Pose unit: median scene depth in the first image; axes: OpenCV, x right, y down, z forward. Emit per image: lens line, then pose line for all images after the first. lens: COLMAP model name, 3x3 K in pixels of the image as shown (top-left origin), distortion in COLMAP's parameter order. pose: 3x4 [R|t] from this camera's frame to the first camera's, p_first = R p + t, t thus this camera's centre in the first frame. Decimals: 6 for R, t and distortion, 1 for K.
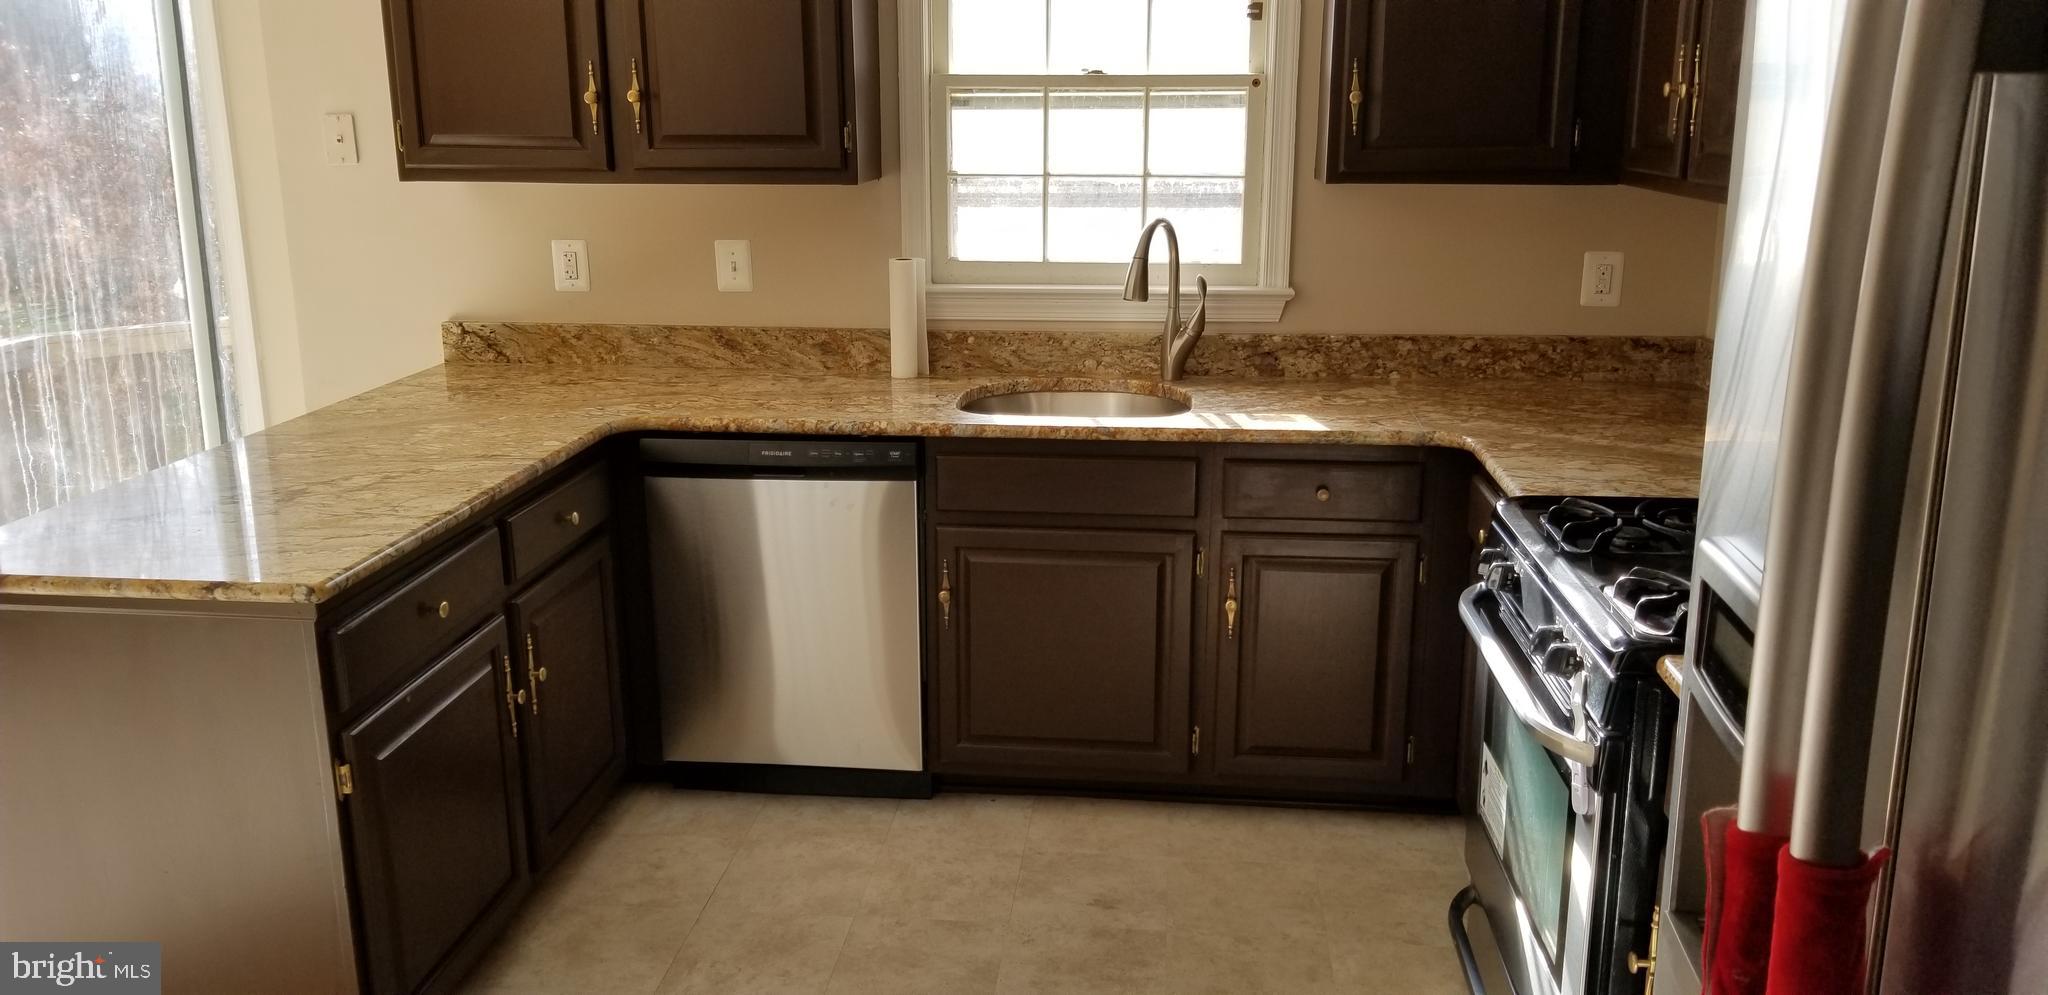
lens RADIAL K [[1601.1, 0, 1020.3], [0, 1601.1, 505.0], [0, 0, 1]] dist [0.052594, -0.062430]
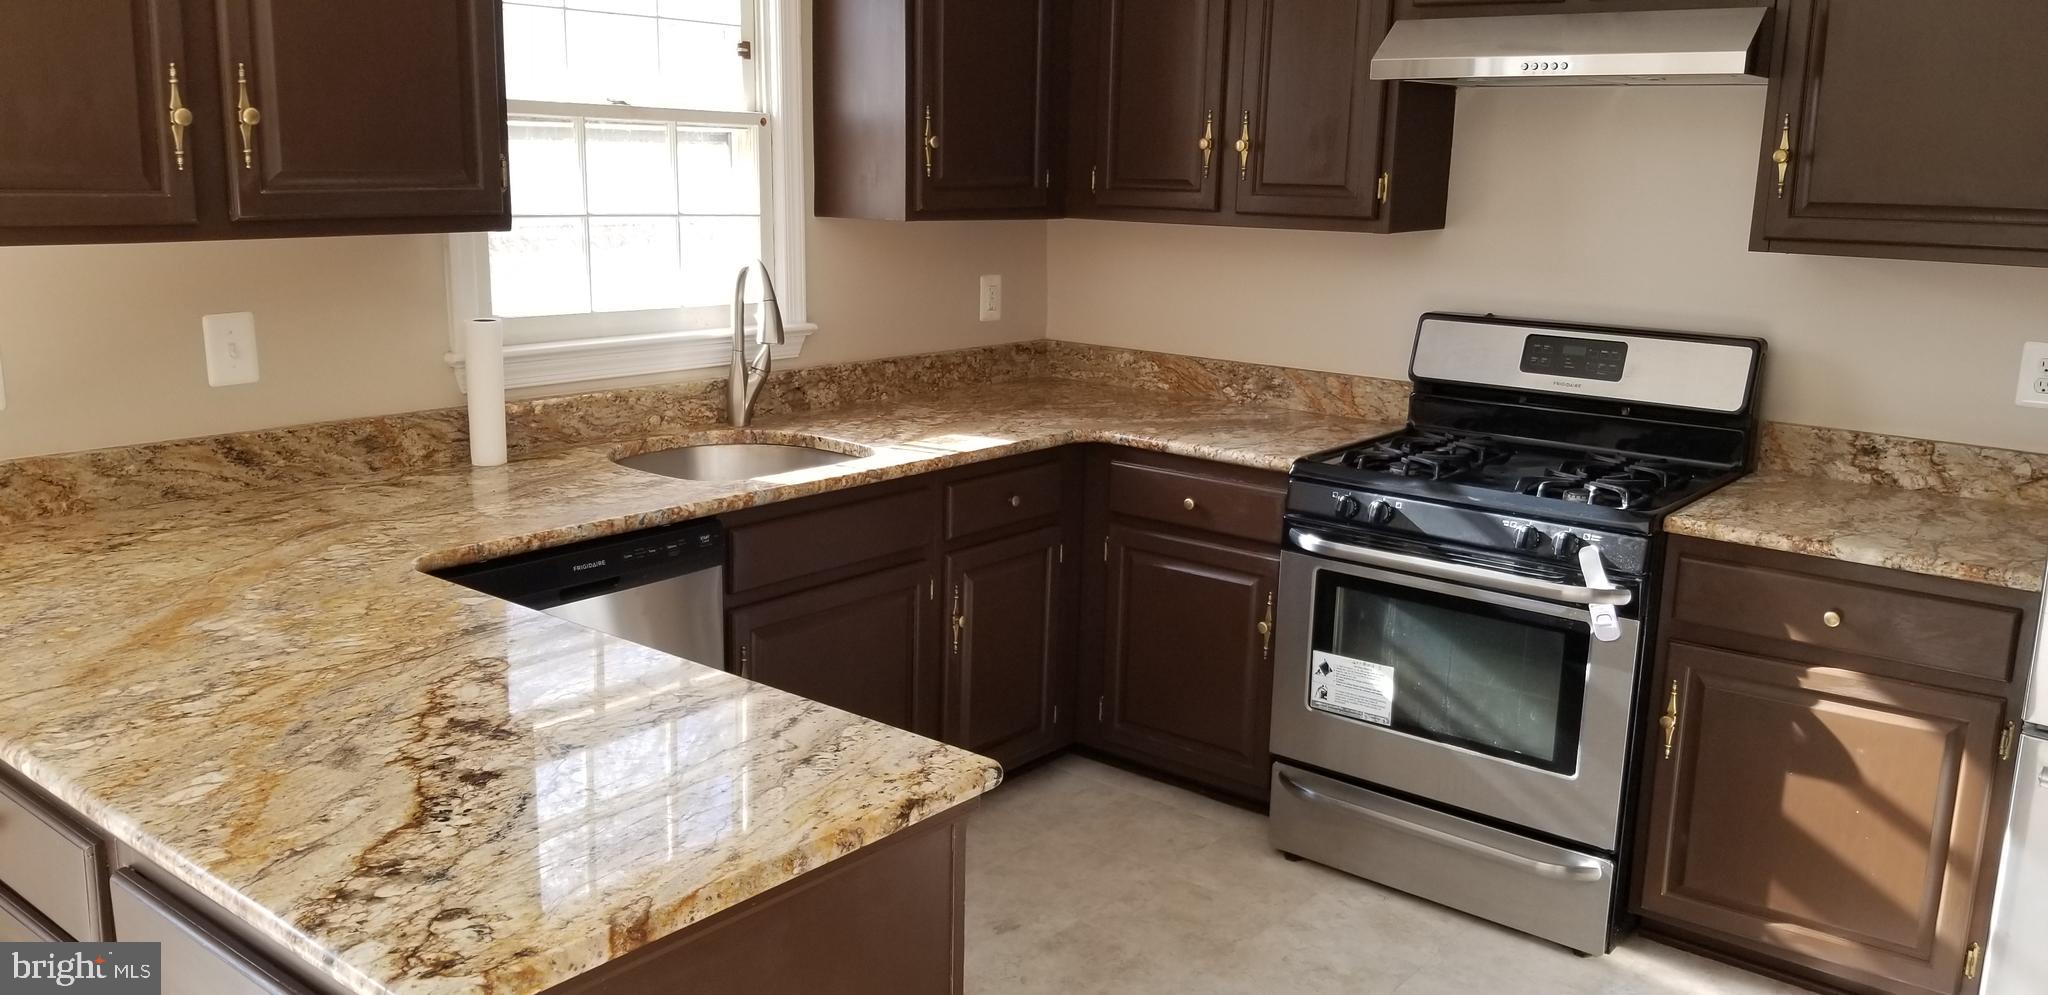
lens RADIAL K [[1601.1, 0, 1078.8], [0, 1601.1, 477.8], [0, 0, 1]] dist [0.052594, -0.062430]
pose [[0.522536, -0.152223, 0.838918, -0.612558], [0.179382, 0.981538, 0.066370, -0.075262], [-0.833533, 0.115806, 0.540196, 0.316581]]
